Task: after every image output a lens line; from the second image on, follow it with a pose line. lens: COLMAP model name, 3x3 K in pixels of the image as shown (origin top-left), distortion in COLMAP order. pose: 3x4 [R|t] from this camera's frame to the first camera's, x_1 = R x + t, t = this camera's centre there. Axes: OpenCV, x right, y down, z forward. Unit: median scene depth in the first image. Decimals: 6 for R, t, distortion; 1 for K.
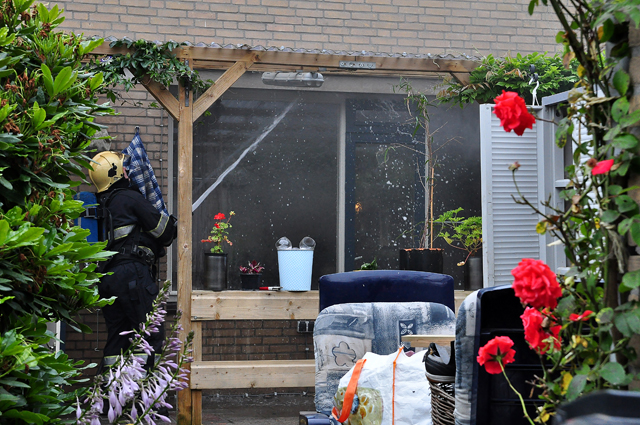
lens RADIAL K [[1313.8, 0, 318.4], [0, 1313.8, 197.7], [0, 0, 1]] dist [0.346064, 0.000000]
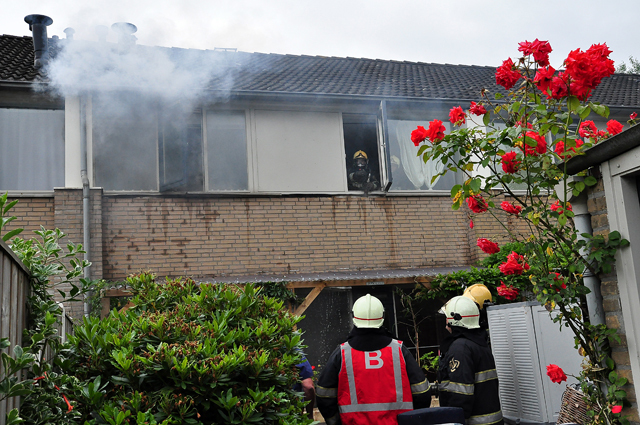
lens RADIAL K [[708.5, 0, 329.8], [0, 708.5, 214.8], [0, 0, 1]] dist [0.051460, 0.000000]
pose [[0.996554, -0.069086, 0.045904, -0.077780], [0.075046, 0.986692, -0.144244, -0.052255], [-0.035328, 0.147192, 0.988477, -0.062808]]
